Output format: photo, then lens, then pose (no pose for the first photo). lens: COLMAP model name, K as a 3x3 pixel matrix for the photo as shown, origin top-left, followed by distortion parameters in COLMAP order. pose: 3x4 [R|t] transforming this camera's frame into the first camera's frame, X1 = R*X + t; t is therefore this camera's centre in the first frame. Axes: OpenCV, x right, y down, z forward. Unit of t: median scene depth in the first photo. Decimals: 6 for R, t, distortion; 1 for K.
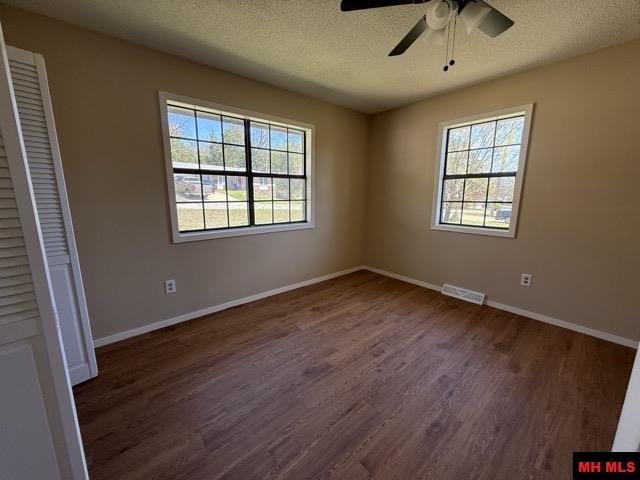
lens RADIAL K [[254.2, 0, 317.1], [0, 254.2, 239.7], [0, 0, 1]] dist [-0.000419, -0.000129]
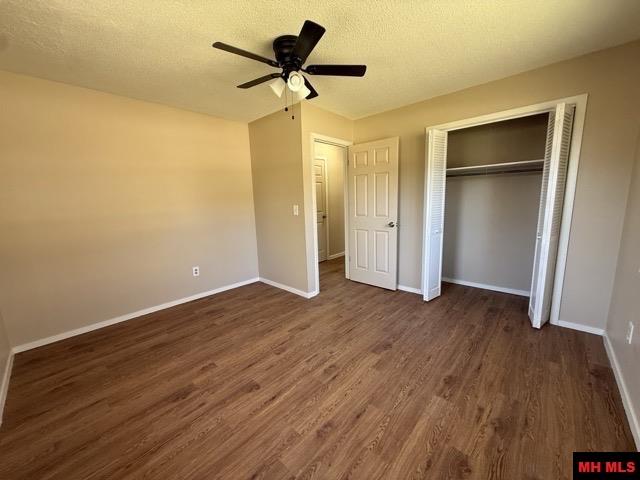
lens RADIAL K [[254.2, 0, 317.1], [0, 254.2, 239.7], [0, 0, 1]] dist [-0.000419, -0.000129]
pose [[-0.992209, 0.048178, -0.114891, 0.353166], [0.005868, 0.939251, 0.343180, -0.316305], [0.124445, 0.339832, -0.932216, 1.608171]]
